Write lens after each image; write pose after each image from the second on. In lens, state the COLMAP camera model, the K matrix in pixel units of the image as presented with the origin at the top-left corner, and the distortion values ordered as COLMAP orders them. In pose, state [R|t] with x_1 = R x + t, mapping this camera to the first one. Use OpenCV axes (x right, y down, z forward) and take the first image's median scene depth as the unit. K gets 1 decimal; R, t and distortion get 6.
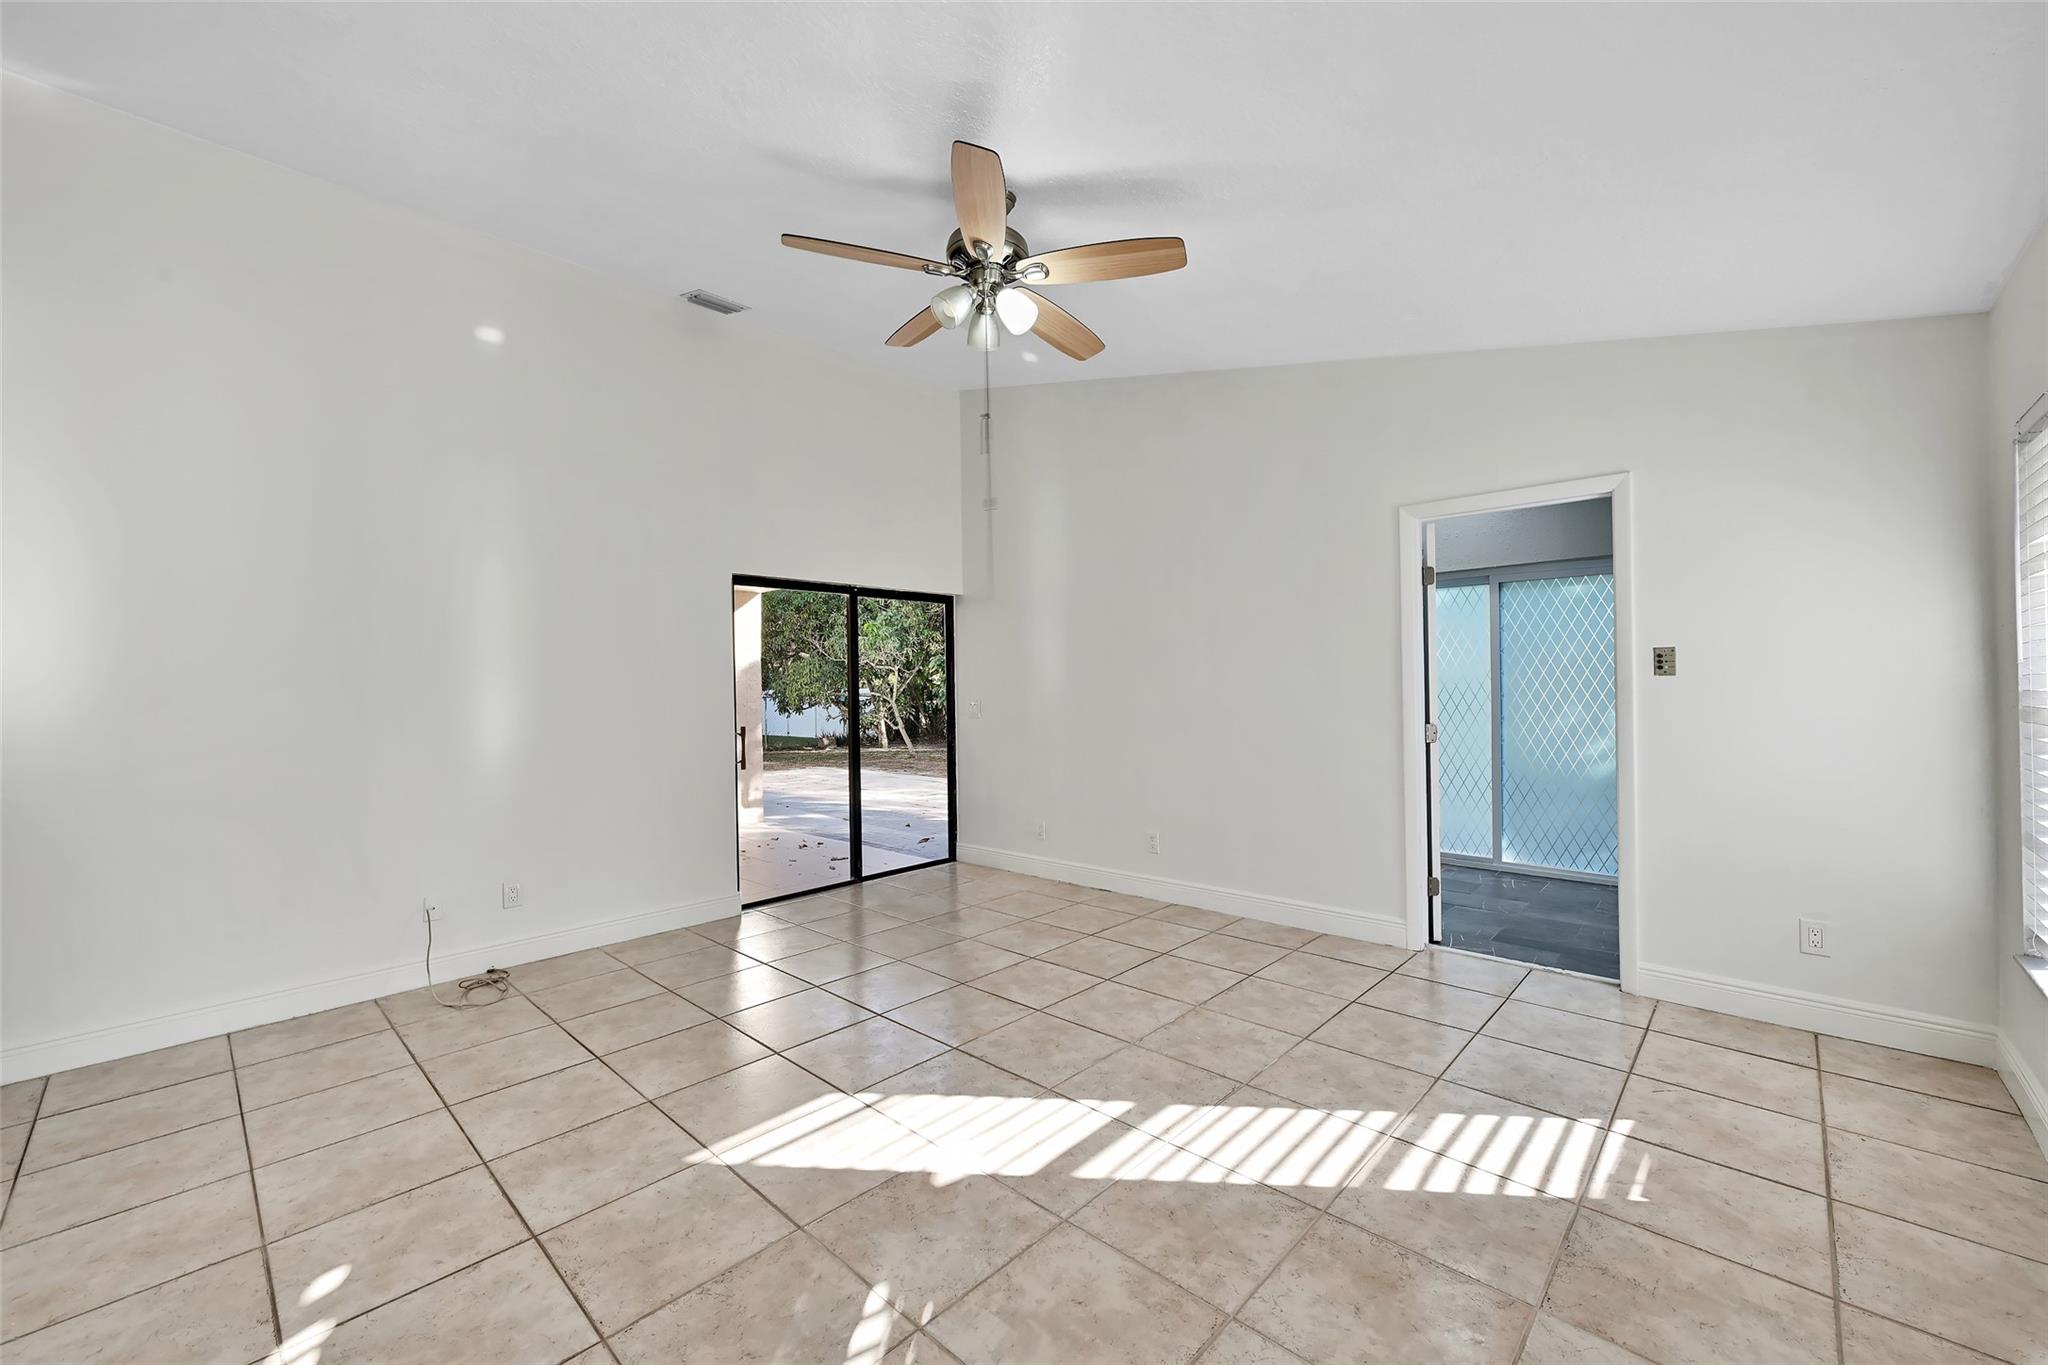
lens RADIAL K [[810.9, 0, 1019.0], [0, 810.9, 686.9], [0, 0, 1]] dist [0.002707, 0.000185]
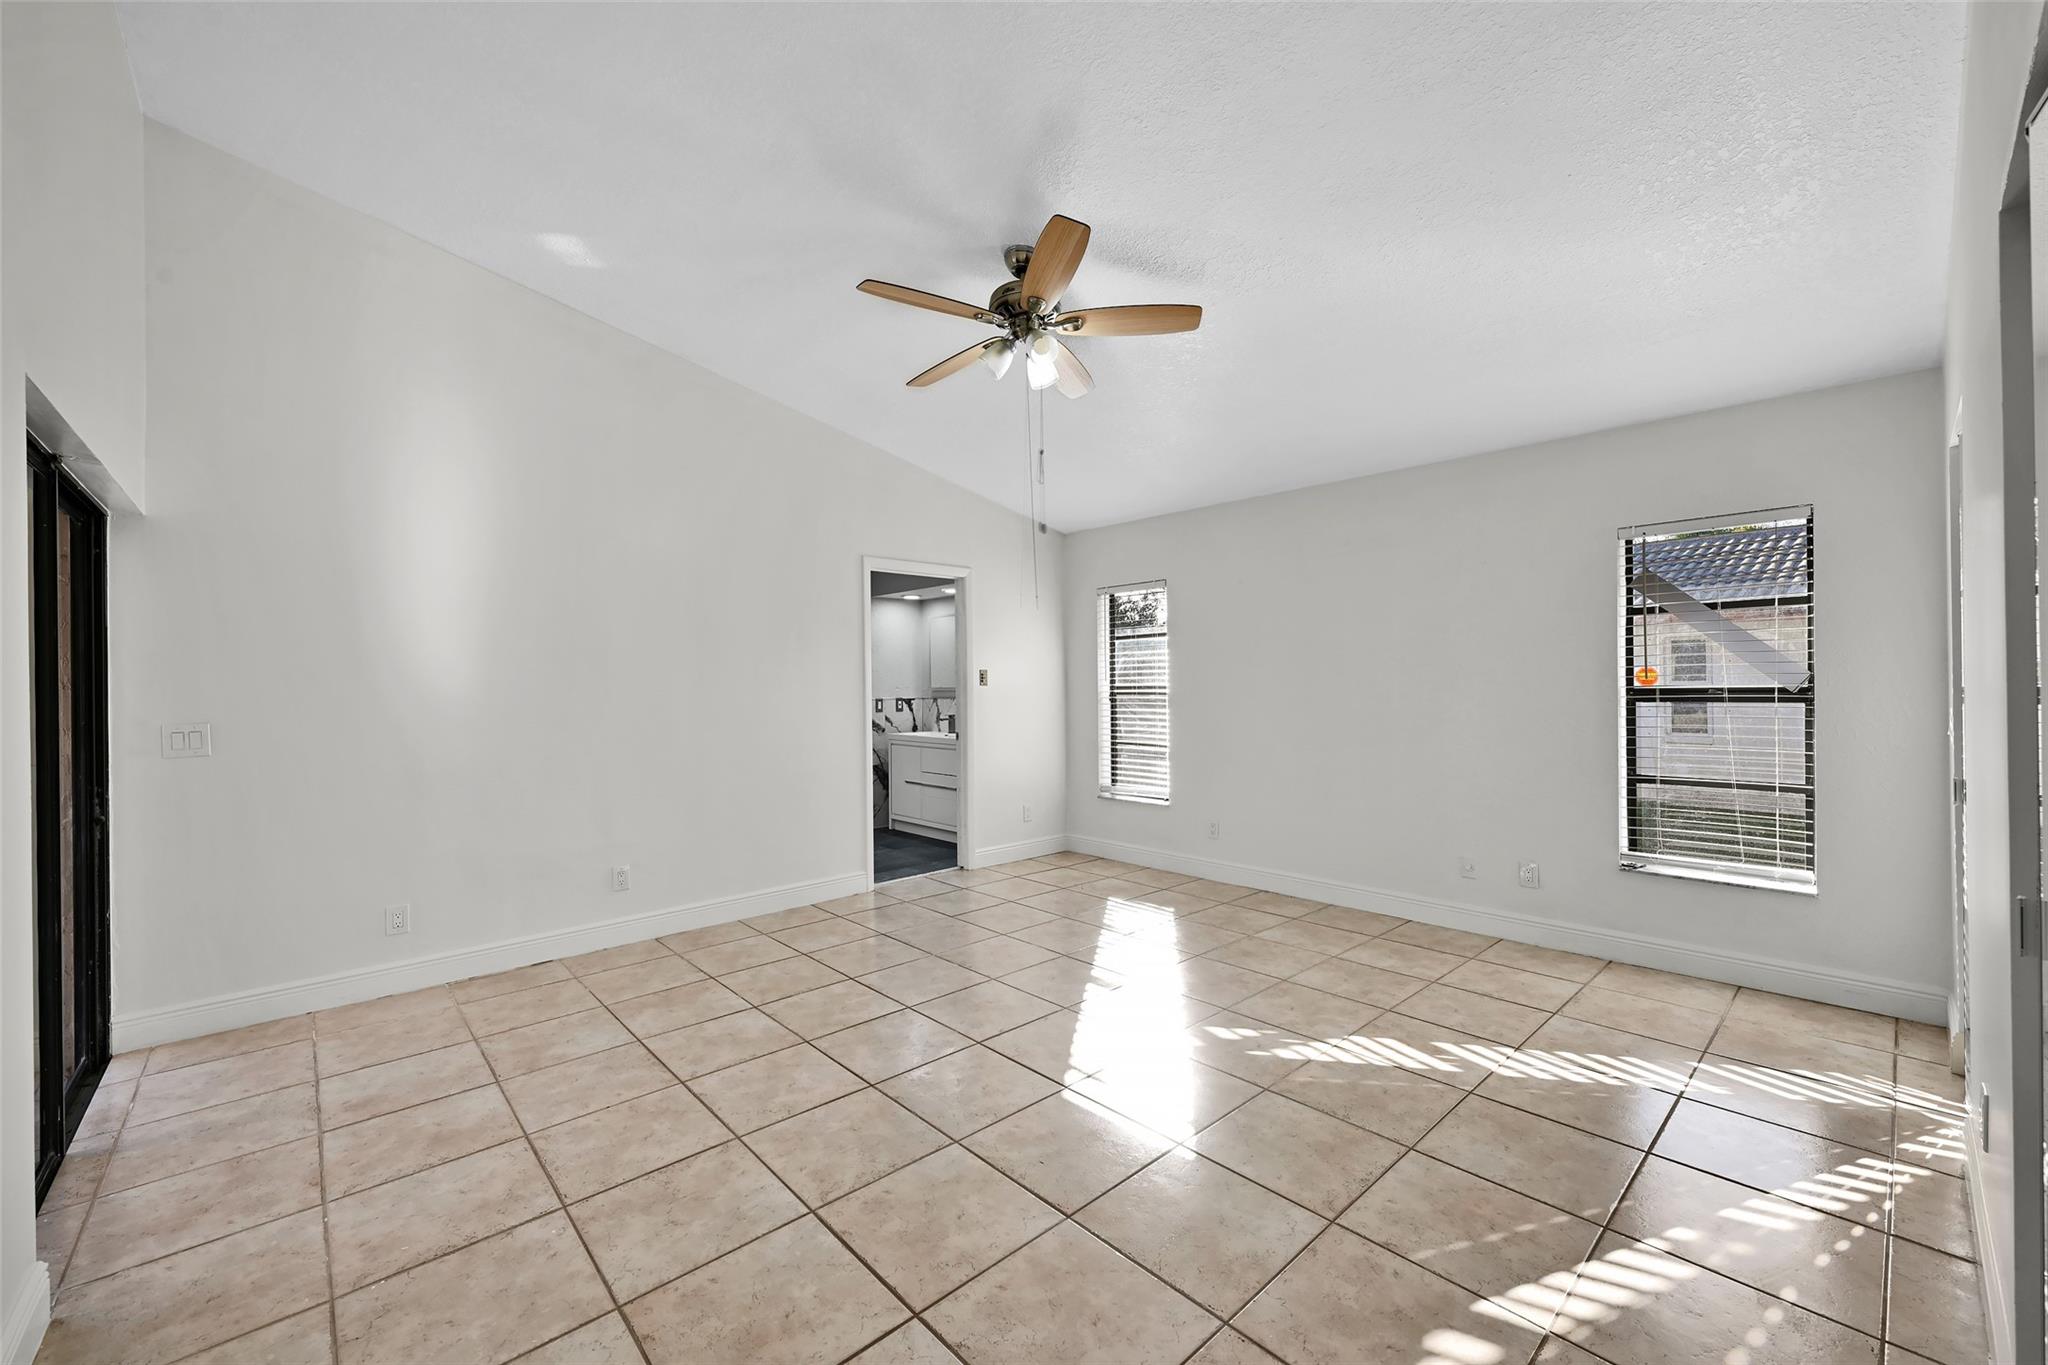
lens RADIAL K [[810.9, 0, 1020.0], [0, 810.9, 681.6], [0, 0, 1]] dist [0.002707, 0.000185]
pose [[0.070468, 0.018833, 0.997336, -0.842725], [0.013095, 0.999718, -0.019803, 0.011535], [-0.997428, 0.014456, 0.070202, 0.671231]]
